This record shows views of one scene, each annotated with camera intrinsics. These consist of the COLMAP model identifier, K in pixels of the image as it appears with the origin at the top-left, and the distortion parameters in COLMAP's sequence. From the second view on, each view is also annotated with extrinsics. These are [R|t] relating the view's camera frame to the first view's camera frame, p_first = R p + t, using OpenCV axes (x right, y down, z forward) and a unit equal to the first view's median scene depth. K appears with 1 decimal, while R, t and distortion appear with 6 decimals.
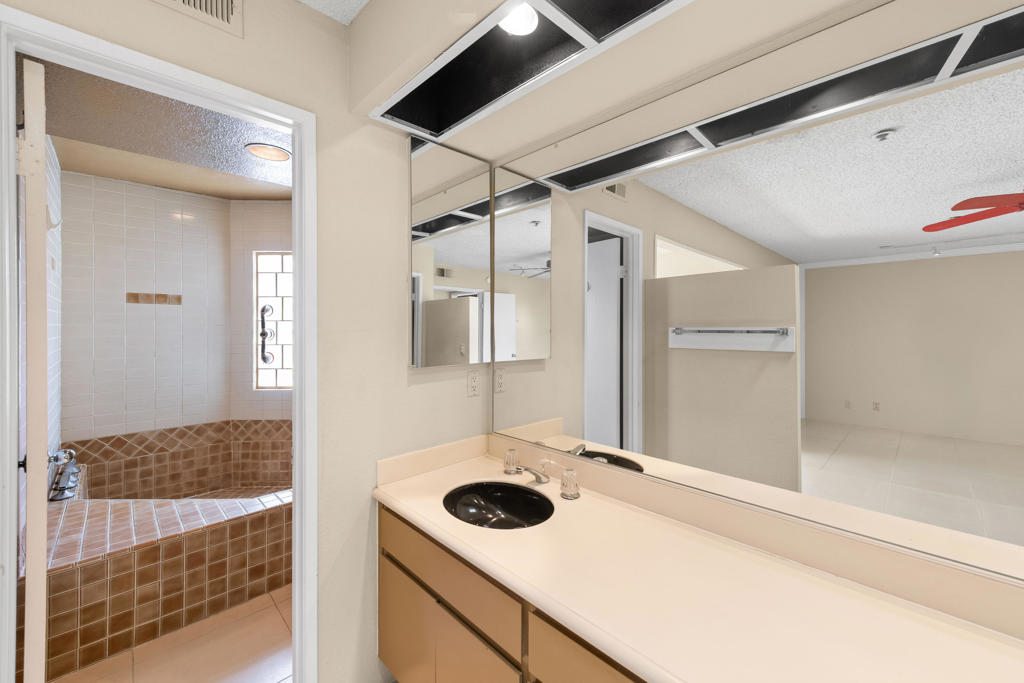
lens RADIAL K [[403.3, 0, 513.8], [0, 403.3, 333.7], [0, 0, 1]] dist [0.009727, -0.001806]
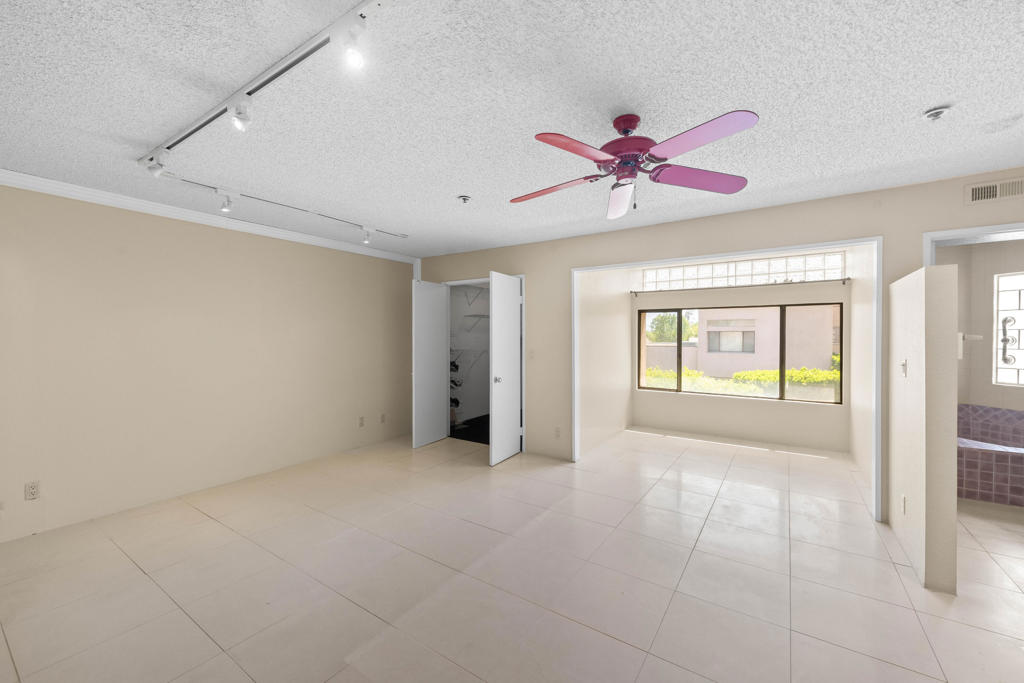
lens RADIAL K [[403.3, 0, 511.5], [0, 403.3, 339.3], [0, 0, 1]] dist [0.009727, -0.001806]
pose [[0.195887, 0.008162, -0.980593, 0.346563], [-0.011391, 0.999917, 0.006047, 0.008395], [0.980560, 0.009986, 0.195964, -0.808302]]
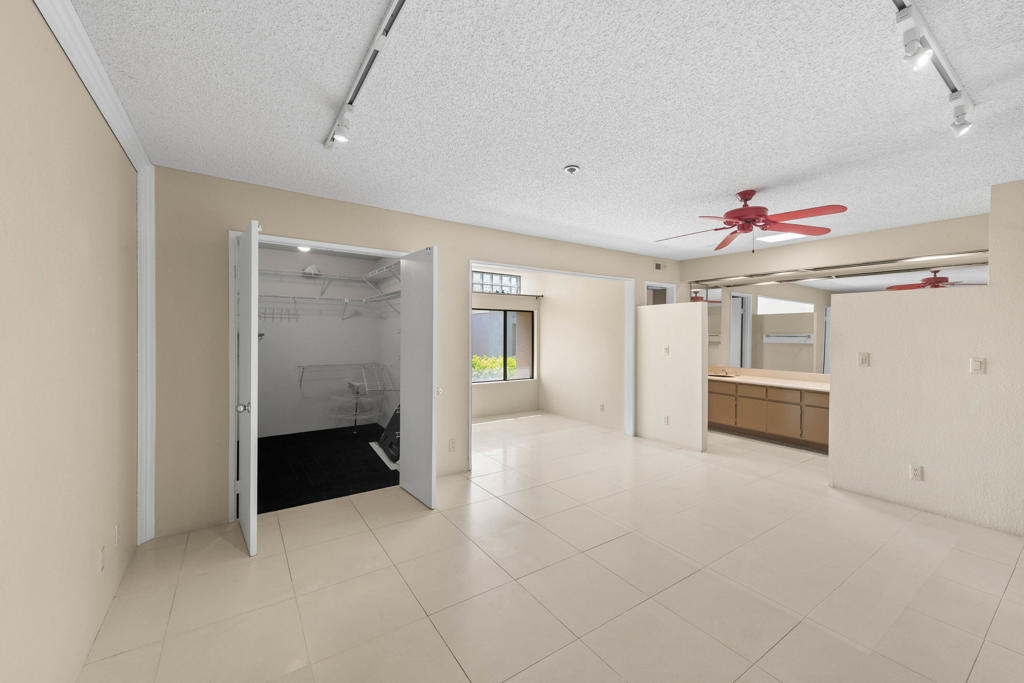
lens RADIAL K [[403.3, 0, 508.1], [0, 403.3, 338.5], [0, 0, 1]] dist [0.009727, -0.001806]
pose [[0.980433, 0.009534, -0.196621, -0.587986], [-0.008891, 0.999952, 0.004150, 0.012231], [0.196651, -0.002321, 0.980471, -1.545120]]
